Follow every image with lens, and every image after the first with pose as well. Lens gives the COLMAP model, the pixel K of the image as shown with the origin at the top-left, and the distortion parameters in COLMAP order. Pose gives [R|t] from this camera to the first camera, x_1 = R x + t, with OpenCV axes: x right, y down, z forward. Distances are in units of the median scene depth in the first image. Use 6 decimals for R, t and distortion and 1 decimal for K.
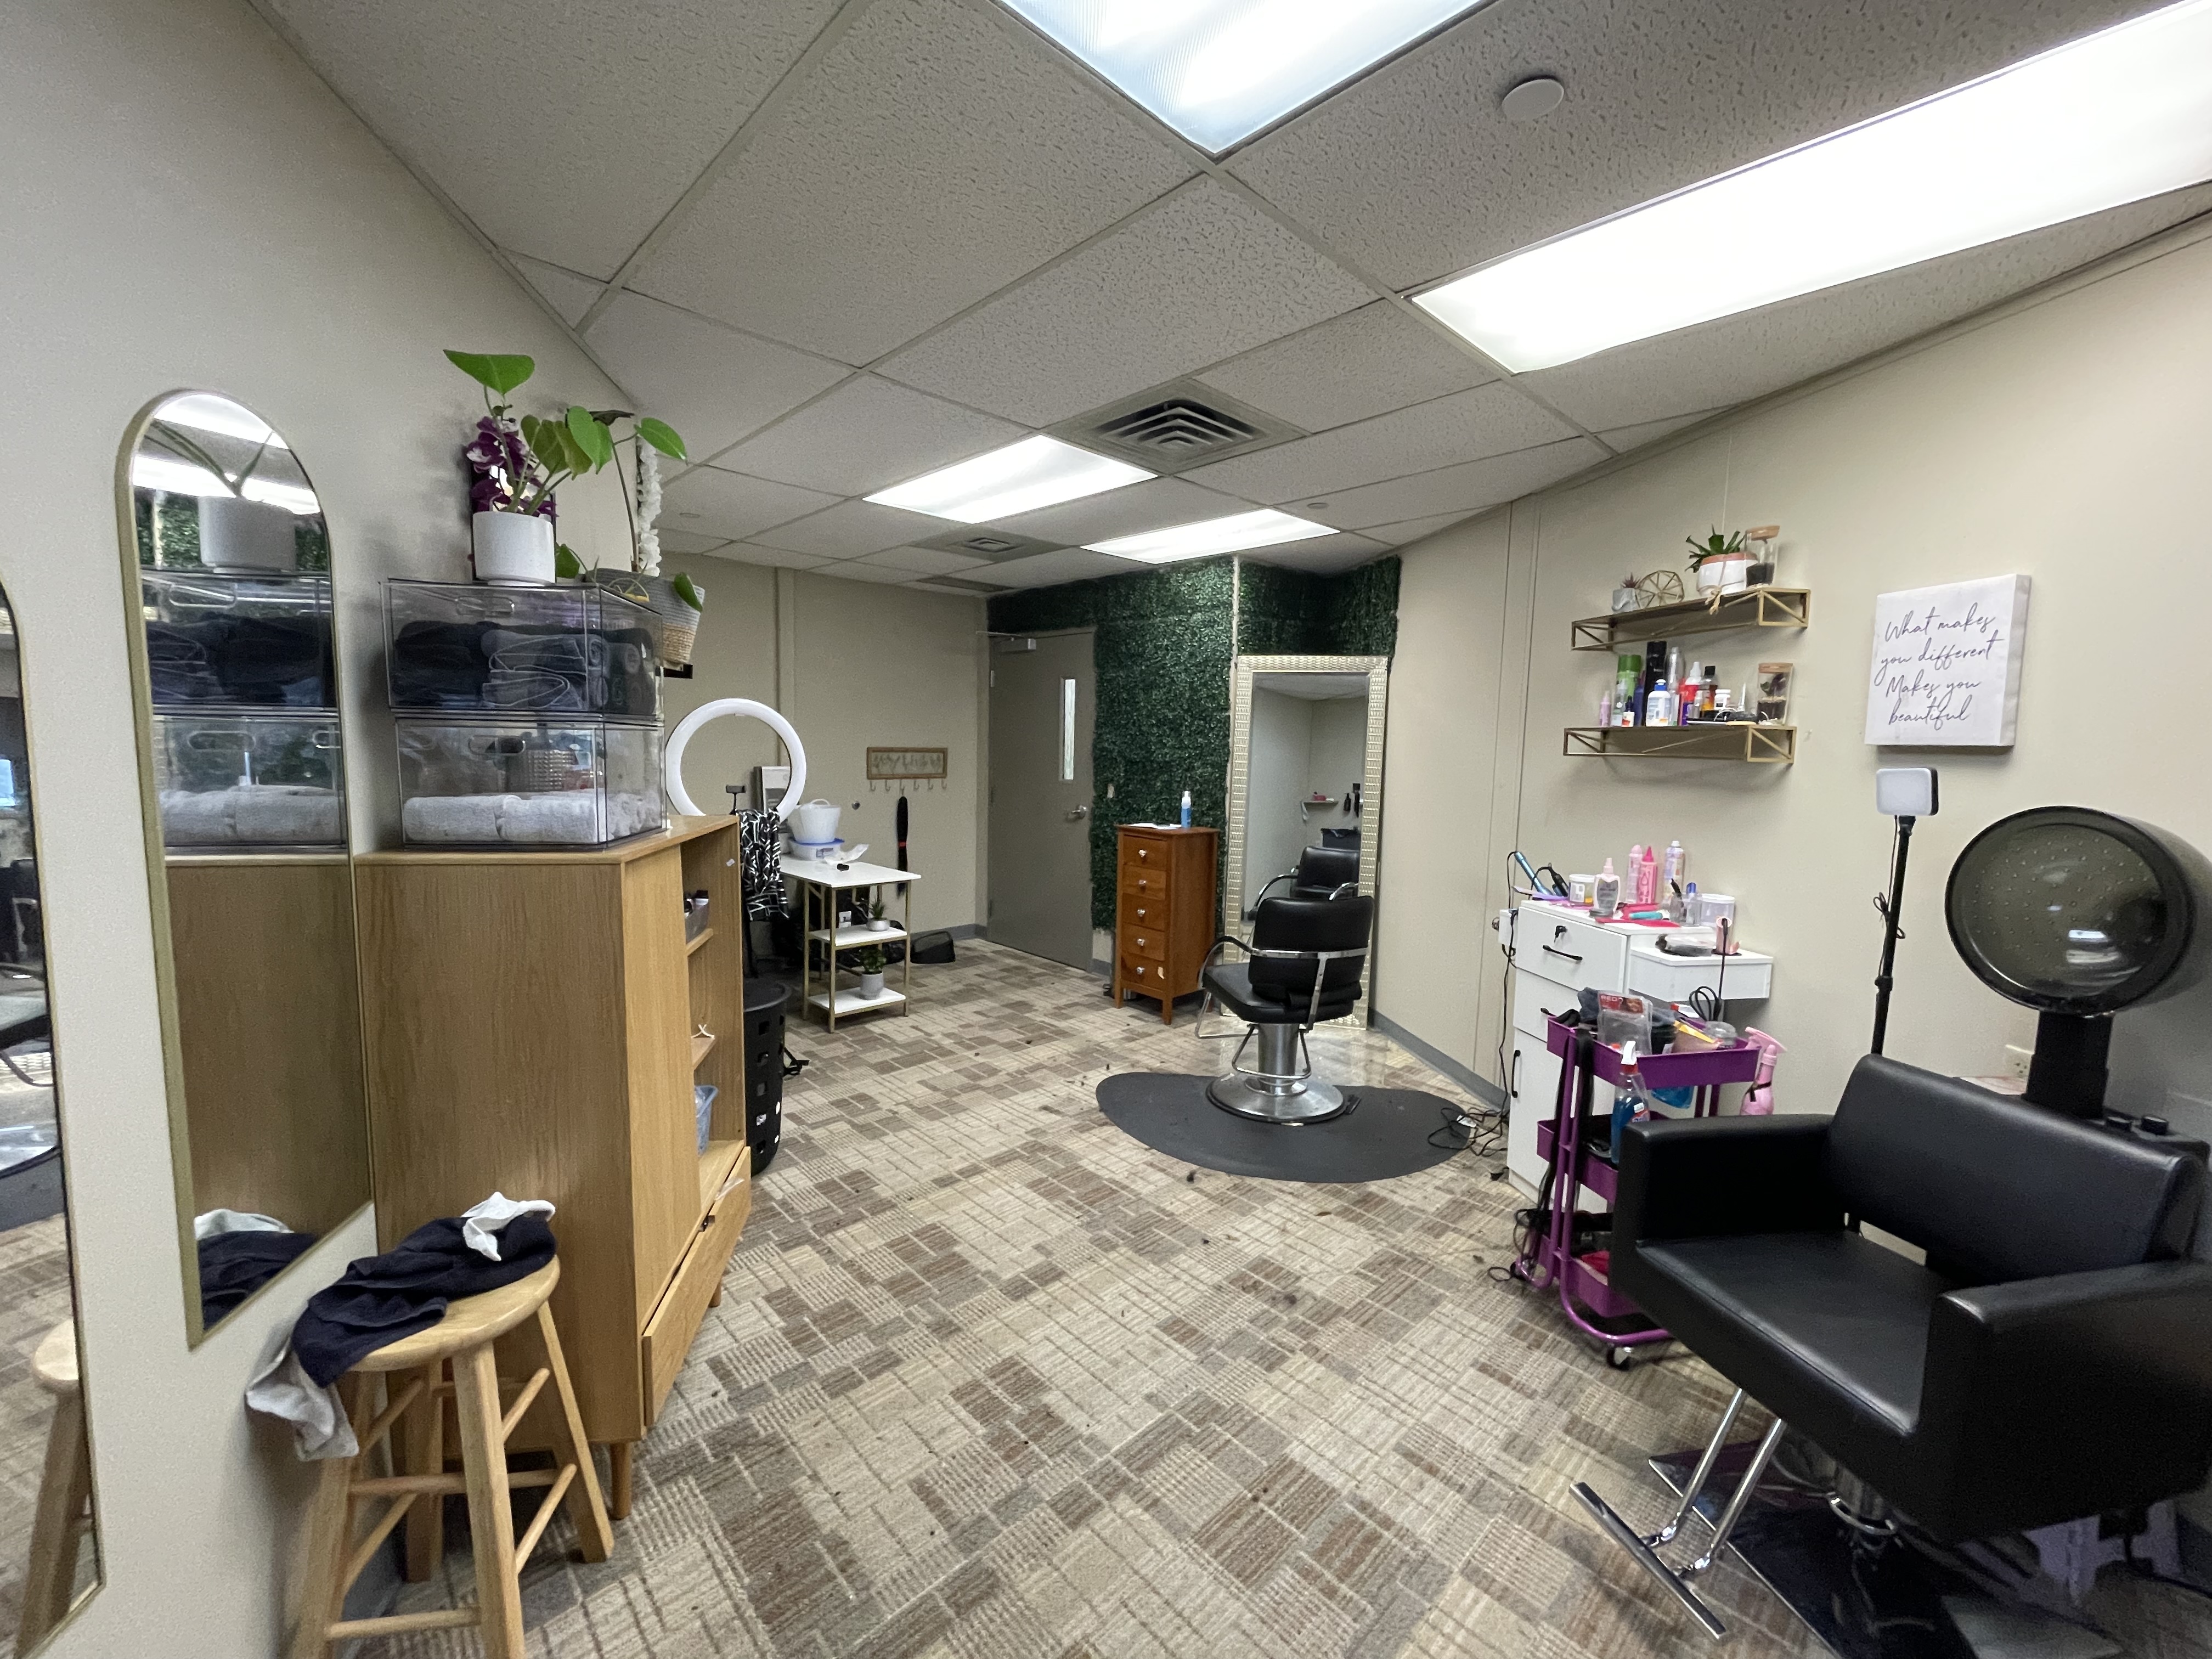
lens RADIAL K [[888.2, 0, 1106.9], [0, 888.2, 827.1], [0, 0, 1]] dist [-0.002957, -0.000672]
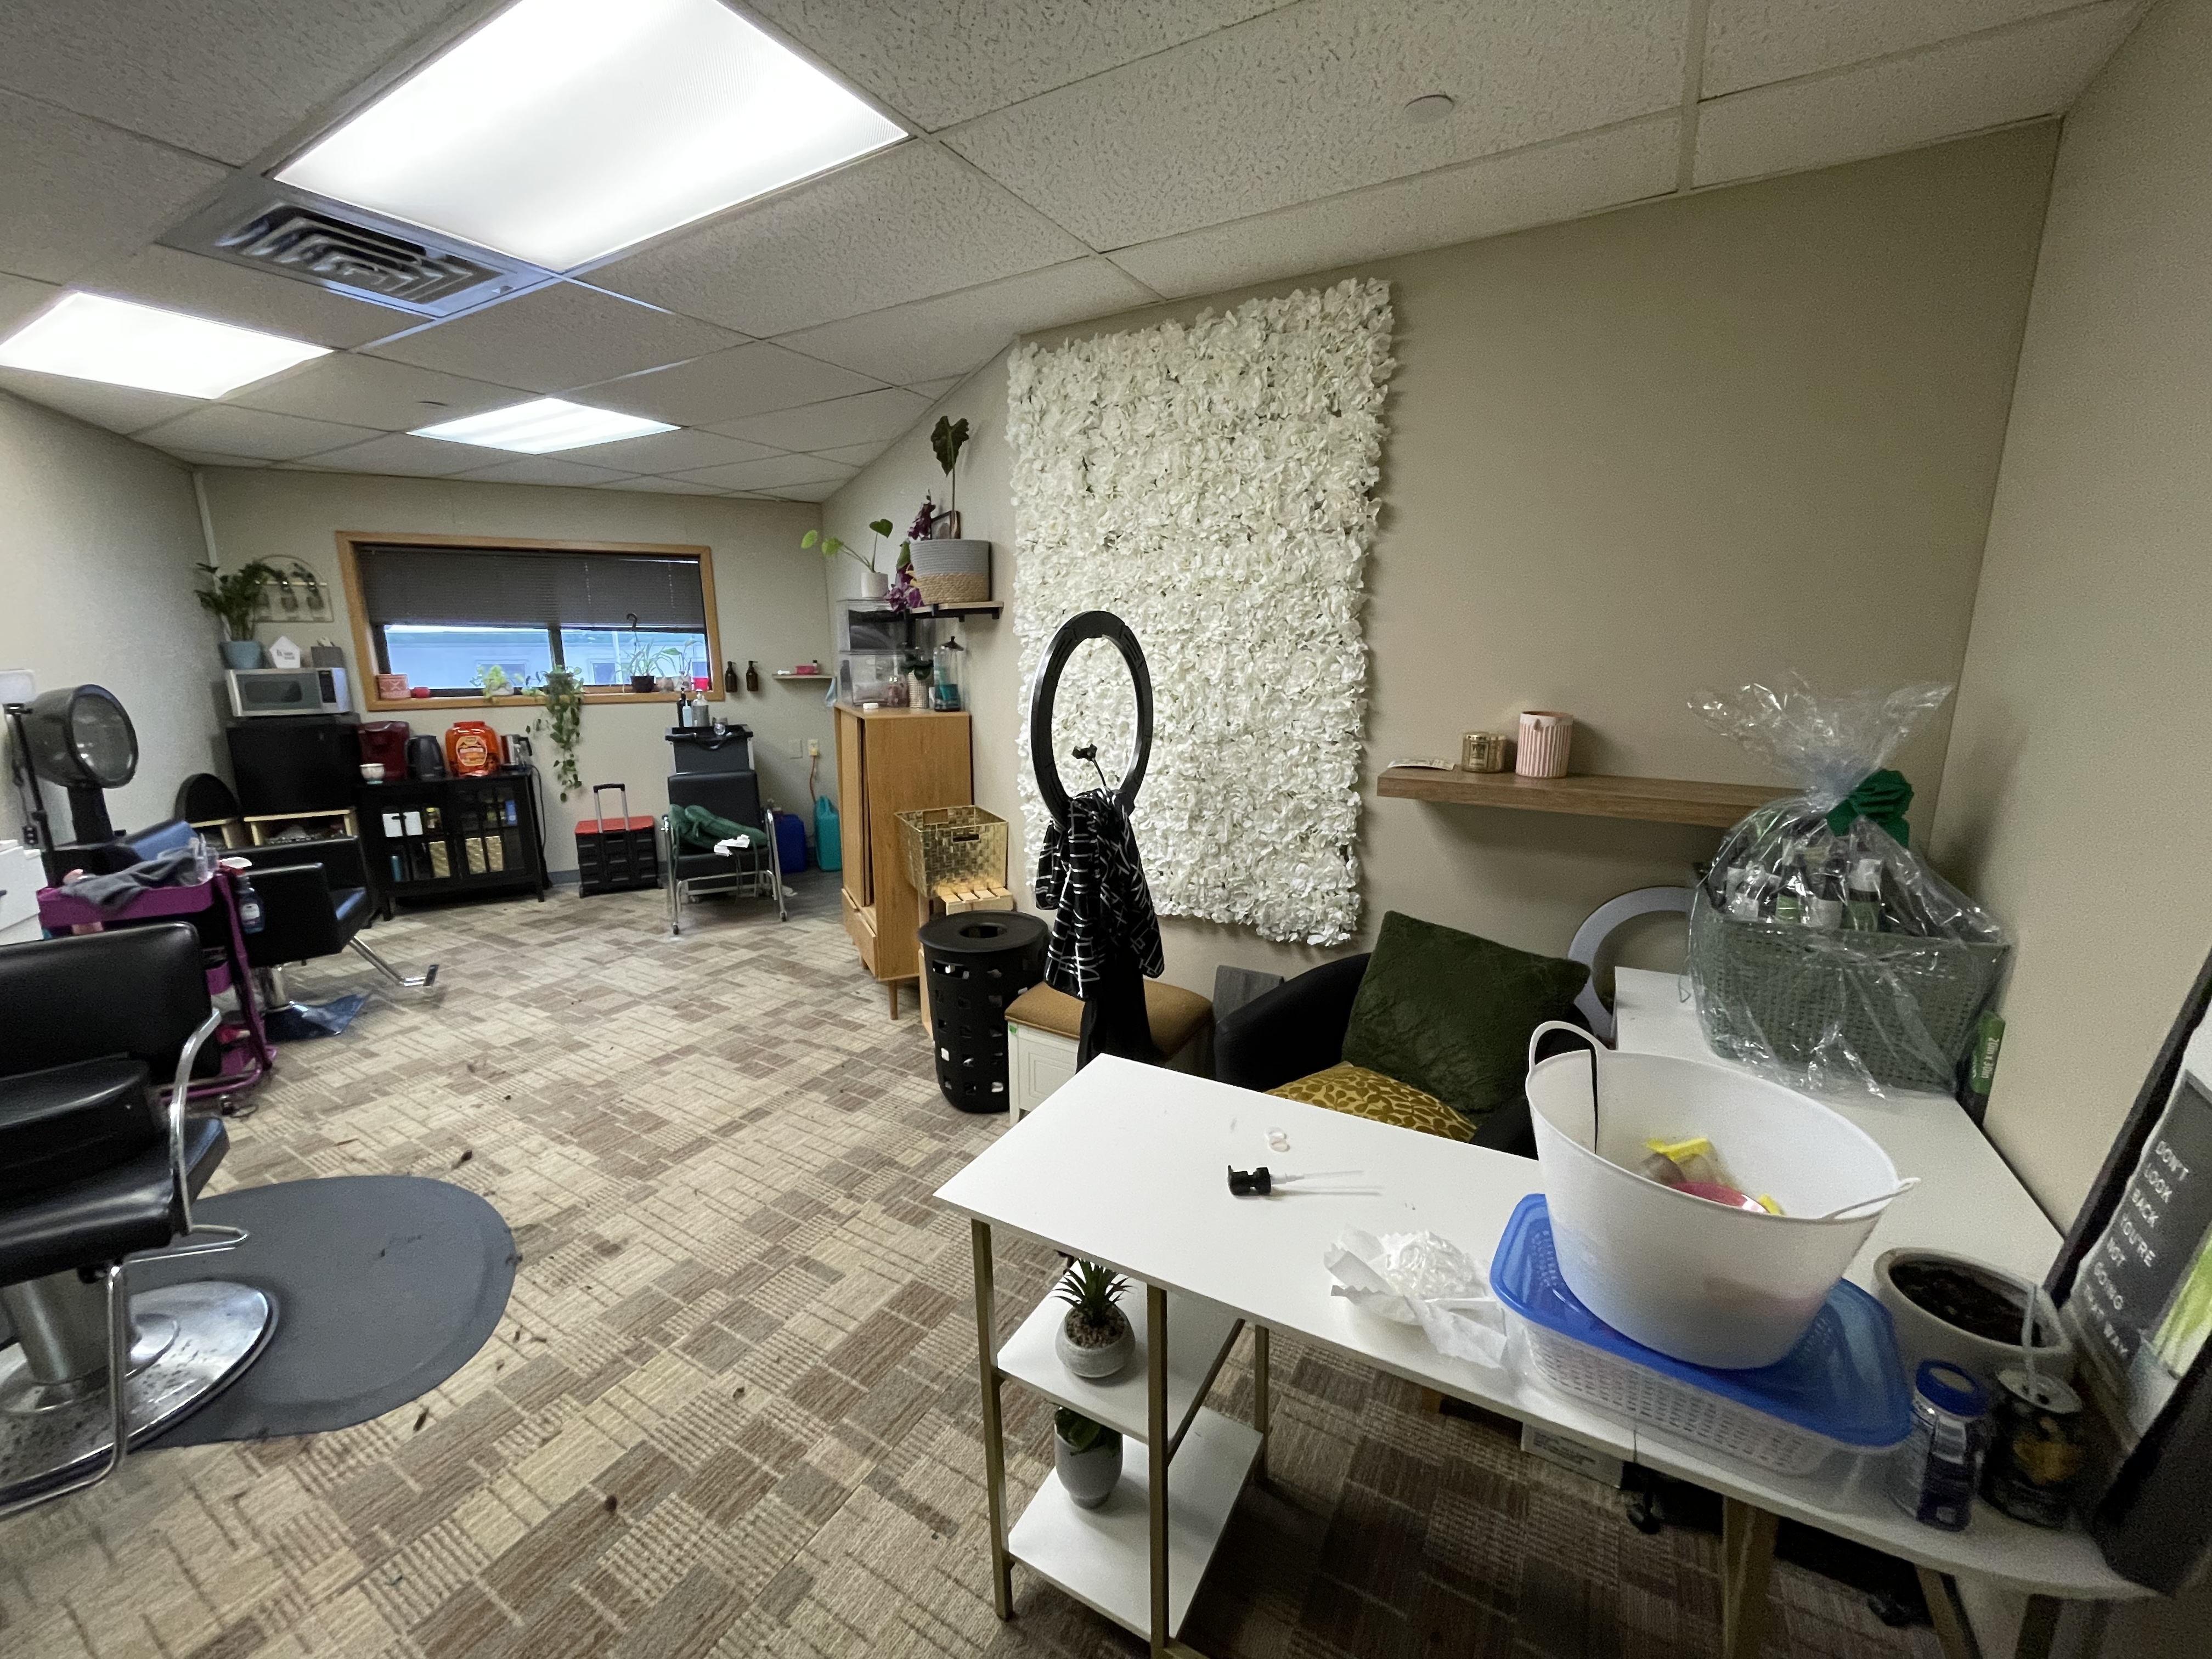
lens RADIAL K [[885.4, 0, 1106.0], [0, 885.4, 829.5], [0, 0, 1]] dist [-0.002098, 0.000369]
pose [[-0.960446, 0.038684, -0.275765, -0.245979], [-0.045987, 0.954672, 0.294085, -0.179151], [0.274641, 0.295135, -0.915133, 1.591395]]
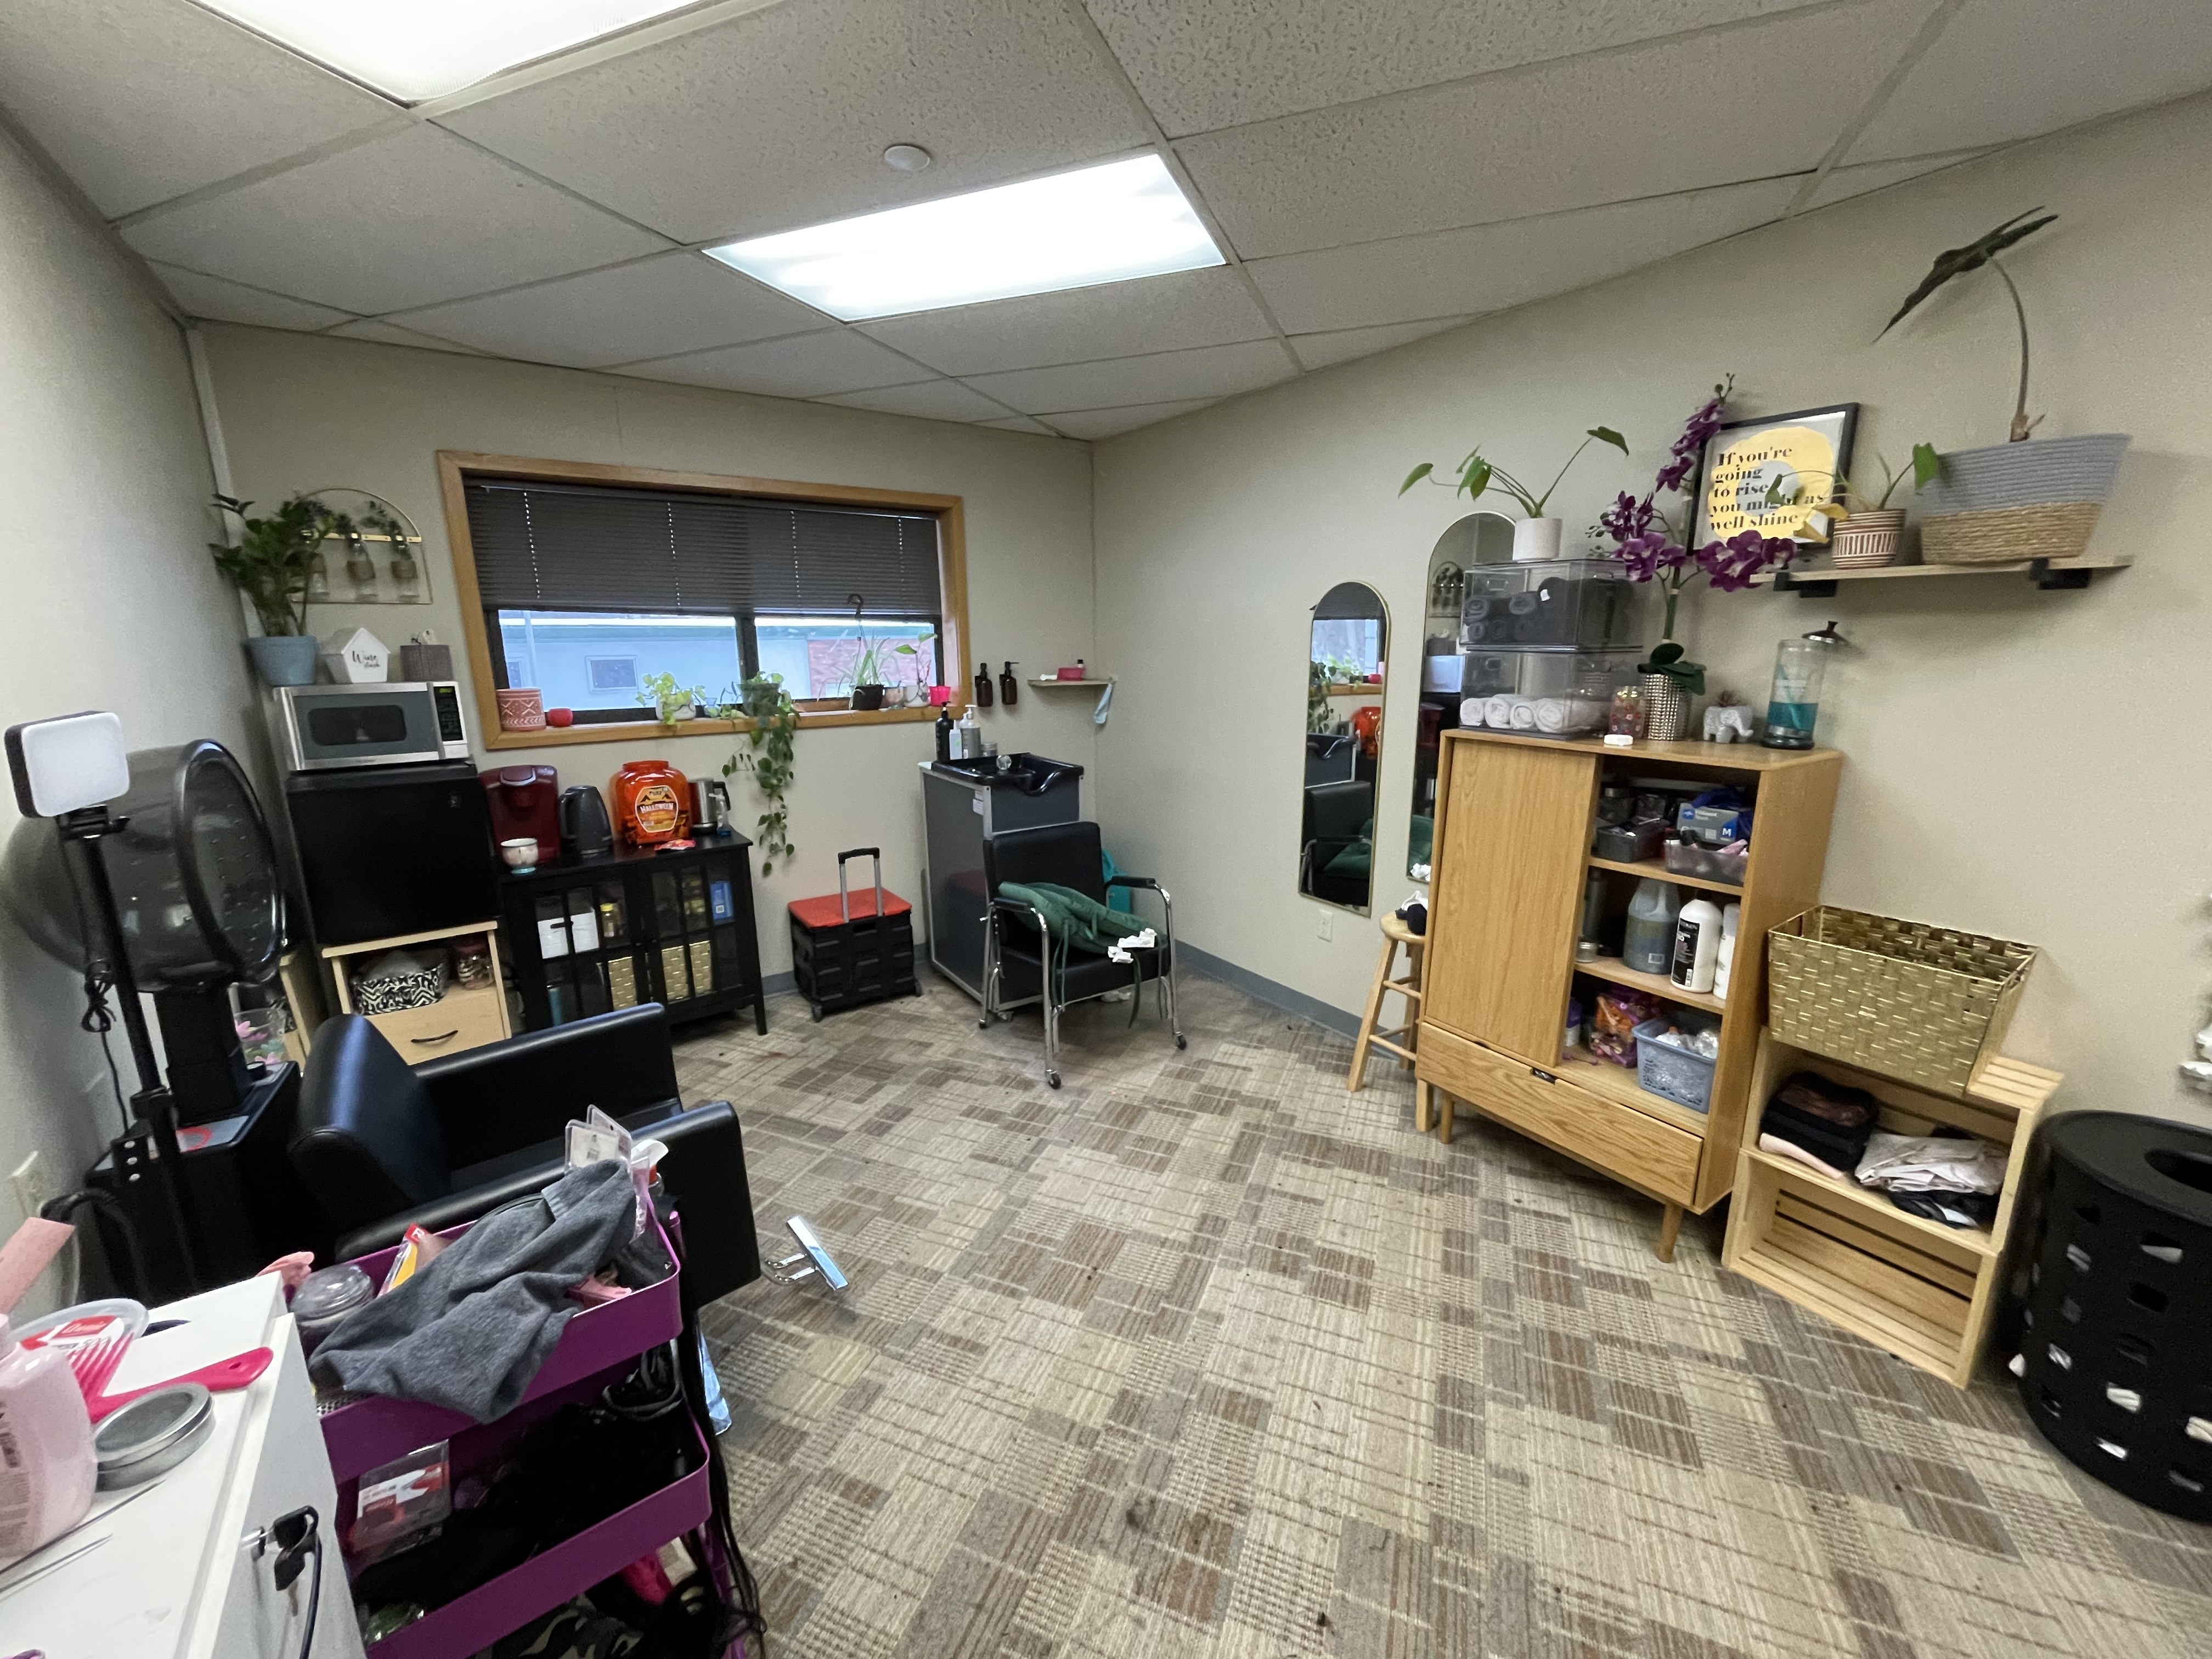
lens RADIAL K [[885.4, 0, 1106.0], [0, 885.4, 829.5], [0, 0, 1]] dist [-0.002098, 0.000369]
pose [[-0.909769, 0.074991, -0.408284, 0.302043], [-0.053674, 0.954040, 0.294832, -0.102954], [0.411629, 0.290143, -0.863932, 0.931080]]
